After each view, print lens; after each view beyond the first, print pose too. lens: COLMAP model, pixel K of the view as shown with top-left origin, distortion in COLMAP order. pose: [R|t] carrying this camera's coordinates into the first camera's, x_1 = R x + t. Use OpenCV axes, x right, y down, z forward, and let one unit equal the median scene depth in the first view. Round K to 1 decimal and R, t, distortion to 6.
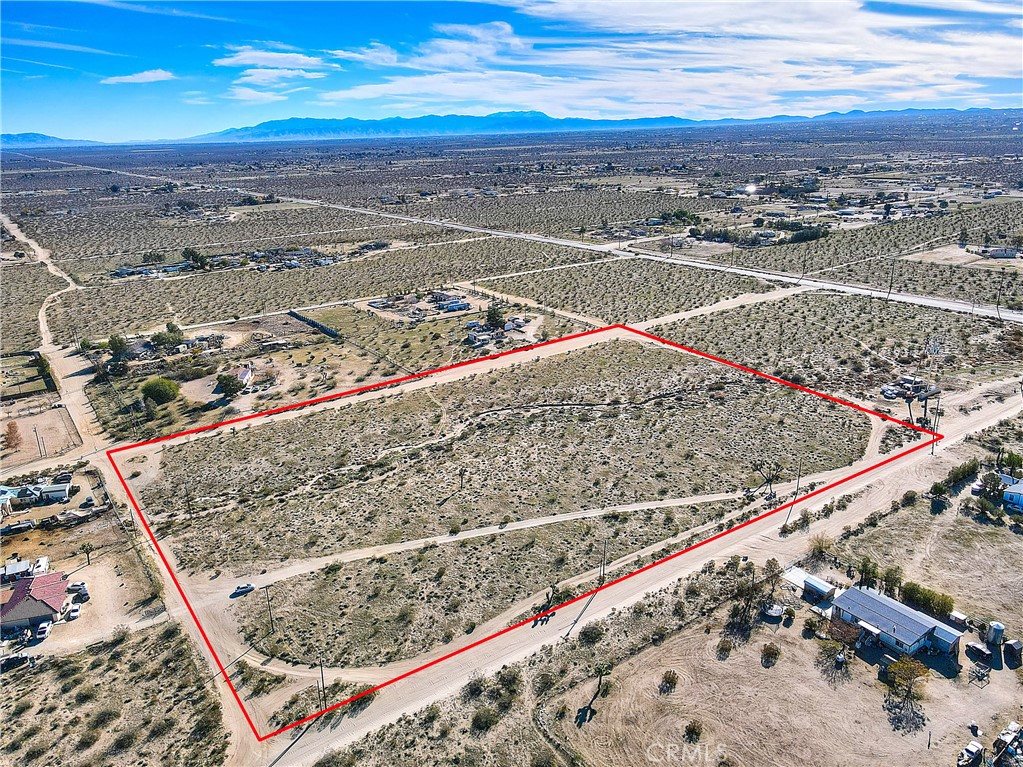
lens RADIAL K [[751.1, 0, 511.0], [0, 751.1, 392.4], [0, 0, 1]] dist [0.021689, -0.009212]
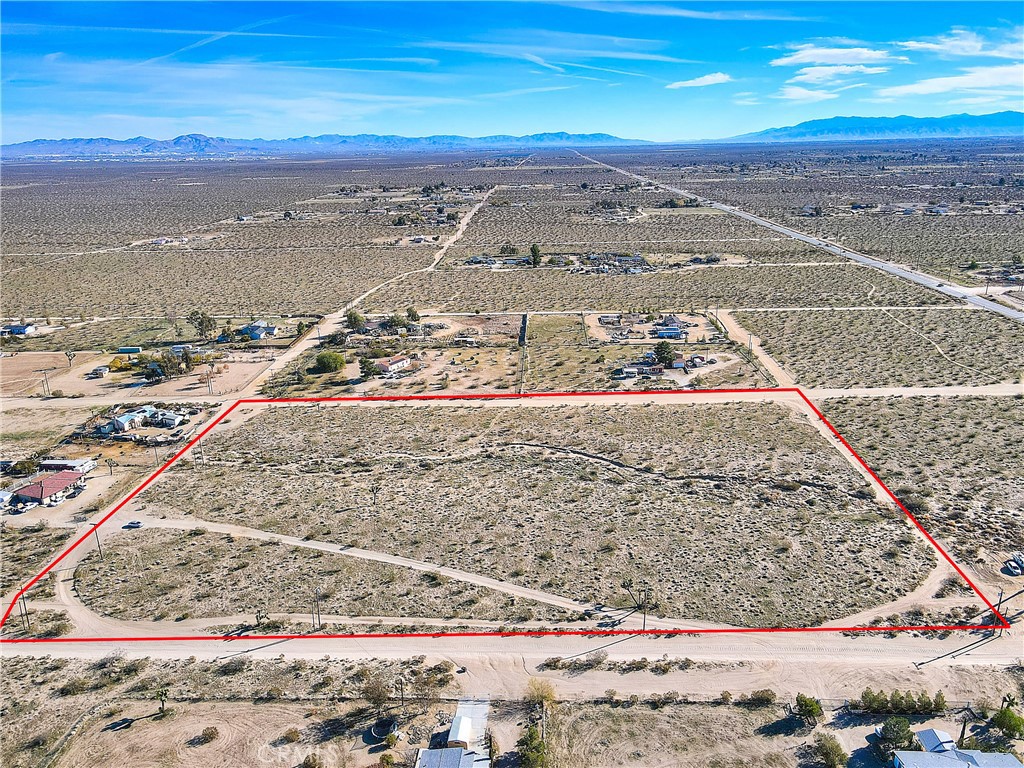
lens RADIAL K [[751.8, 0, 508.0], [0, 751.8, 393.4], [0, 0, 1]] dist [0.021689, -0.009212]
pose [[0.791216, 0.204662, -0.576273, 0.332627], [-0.203822, 0.976711, 0.067031, -0.066069], [0.576571, 0.064421, 0.814503, 0.133118]]
